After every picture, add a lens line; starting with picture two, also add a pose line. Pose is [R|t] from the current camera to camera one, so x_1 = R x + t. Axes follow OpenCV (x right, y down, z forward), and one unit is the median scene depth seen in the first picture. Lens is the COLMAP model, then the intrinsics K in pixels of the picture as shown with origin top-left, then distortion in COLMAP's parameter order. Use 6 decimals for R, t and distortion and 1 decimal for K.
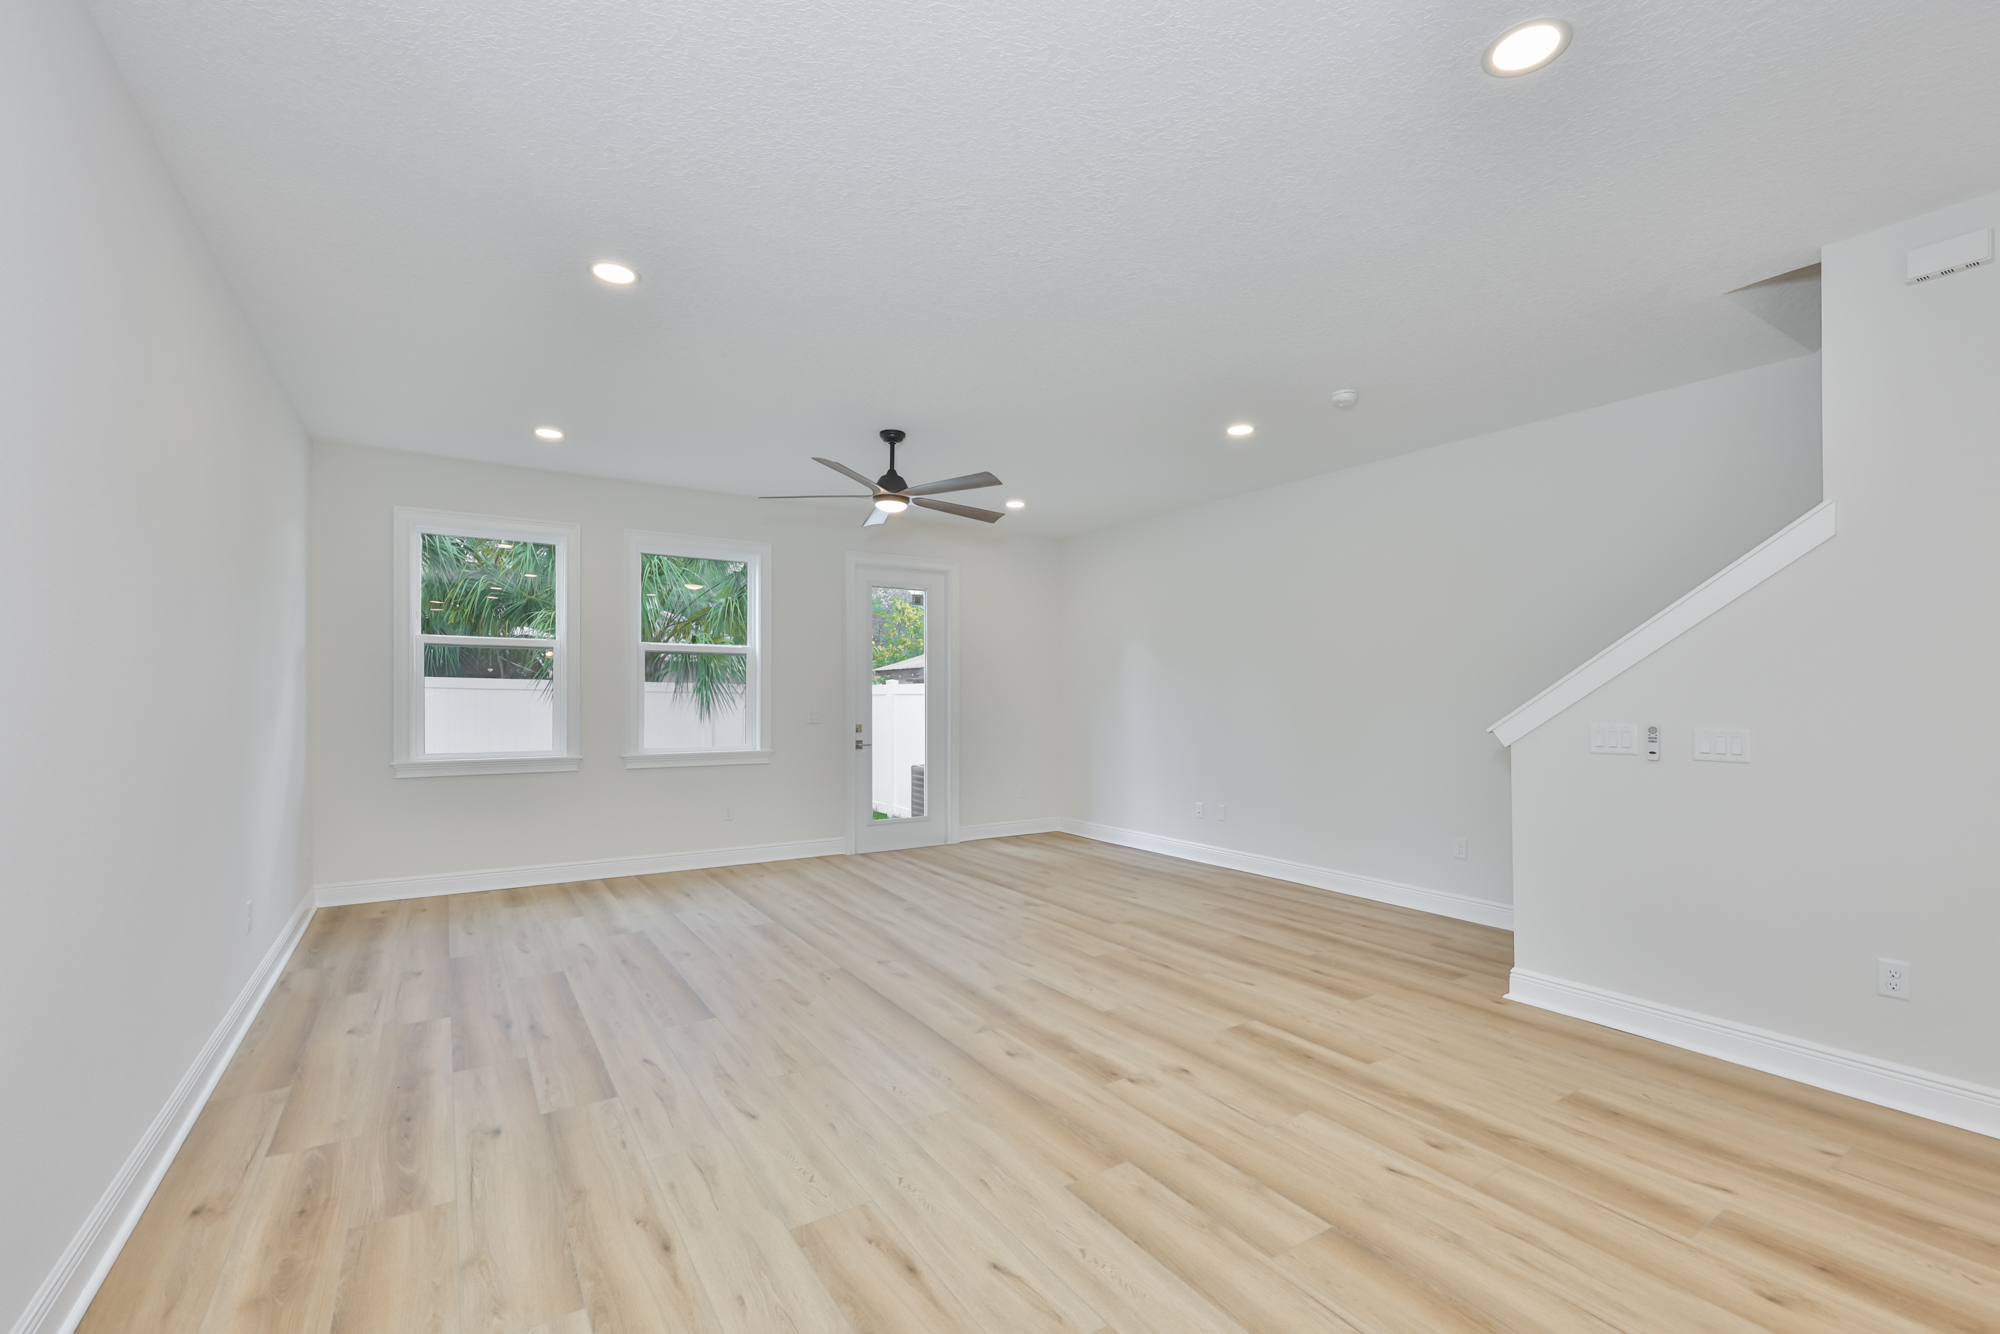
lens RADIAL K [[866.5, 0, 991.2], [0, 866.5, 688.1], [0, 0, 1]] dist [0.000494, 0.000653]
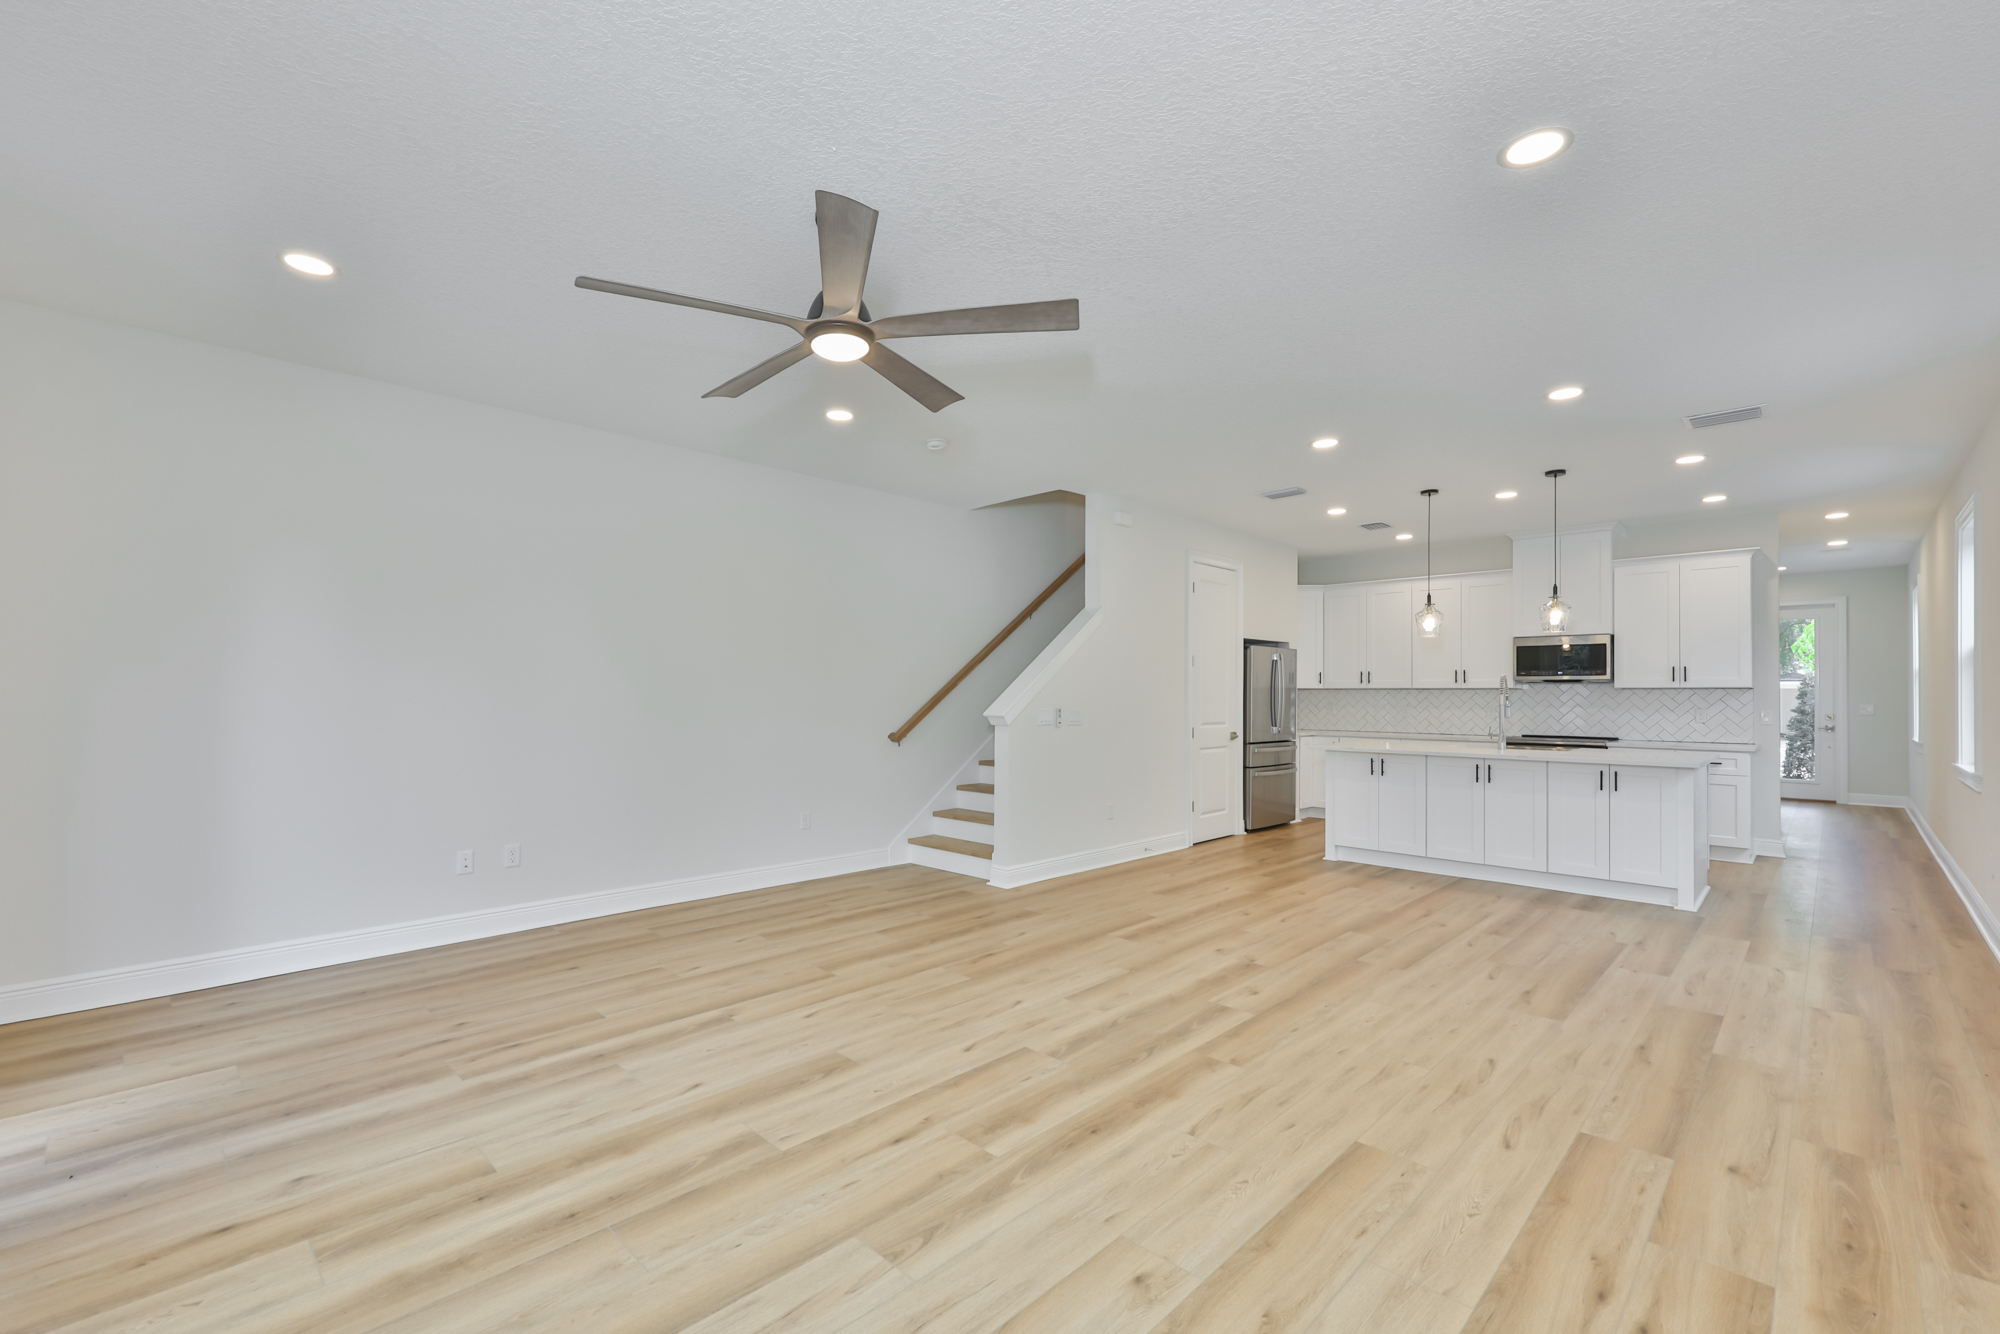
lens RADIAL K [[866.5, 0, 991.2], [0, 866.5, 688.1], [0, 0, 1]] dist [0.000494, 0.000653]
pose [[-0.232049, 0.003181, 0.972699, -0.668139], [-0.013549, 0.999887, -0.006502, 0.008533], [-0.972610, -0.014688, -0.231979, 1.032930]]
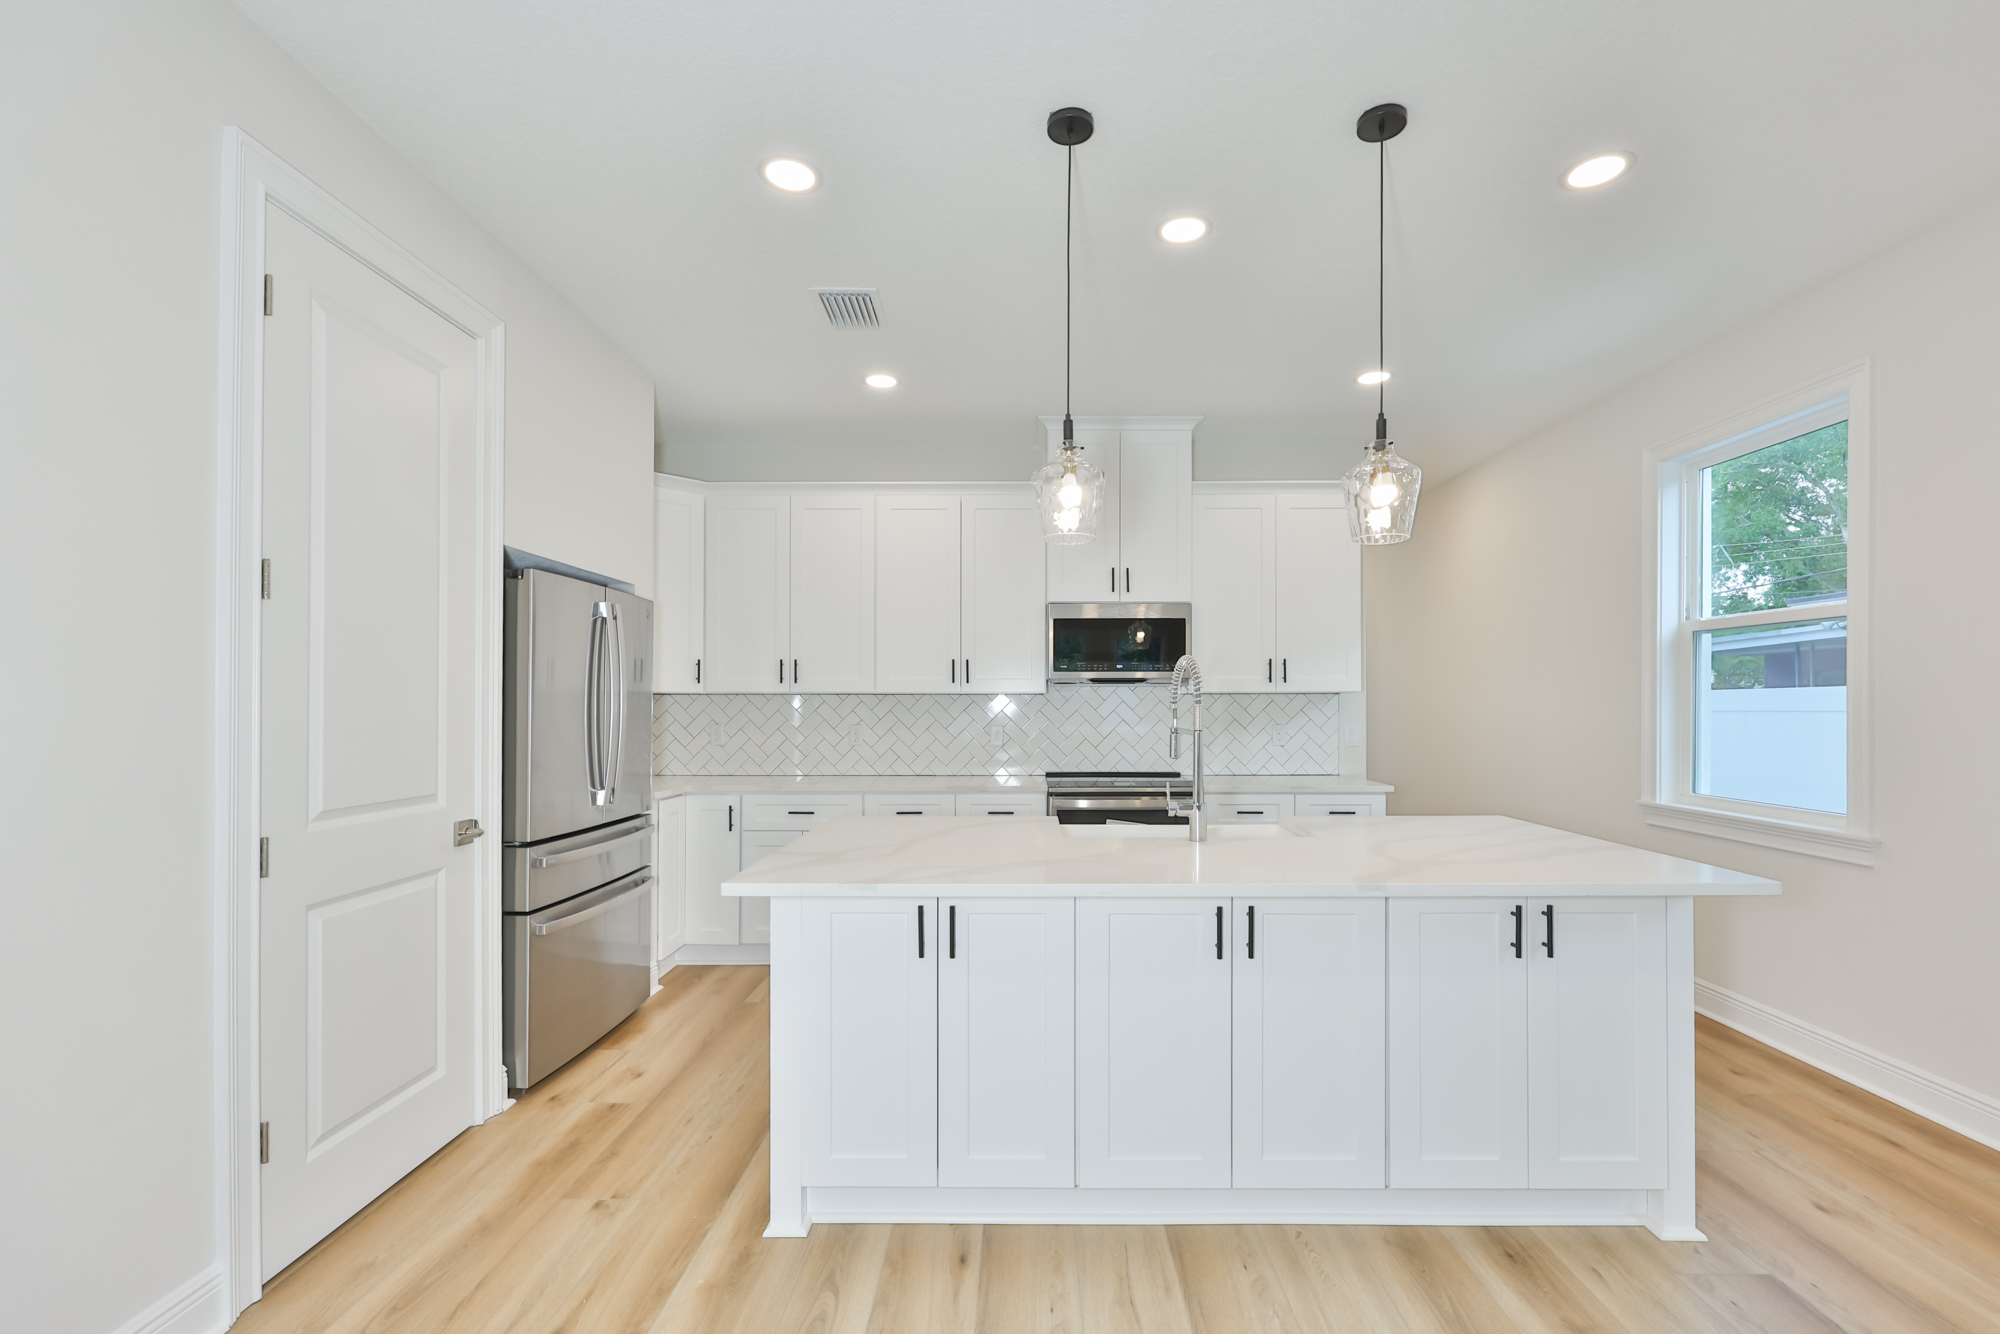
lens RADIAL K [[883.0, 0, 1023.9], [0, 883.0, 713.3], [0, 0, 1]] dist [-0.000480, 0.000024]
pose [[-0.834942, -0.007263, 0.550291, 0.184751], [-0.006033, 0.999974, 0.004044, 0.002790], [-0.550306, 0.000056, -0.834963, 0.498628]]
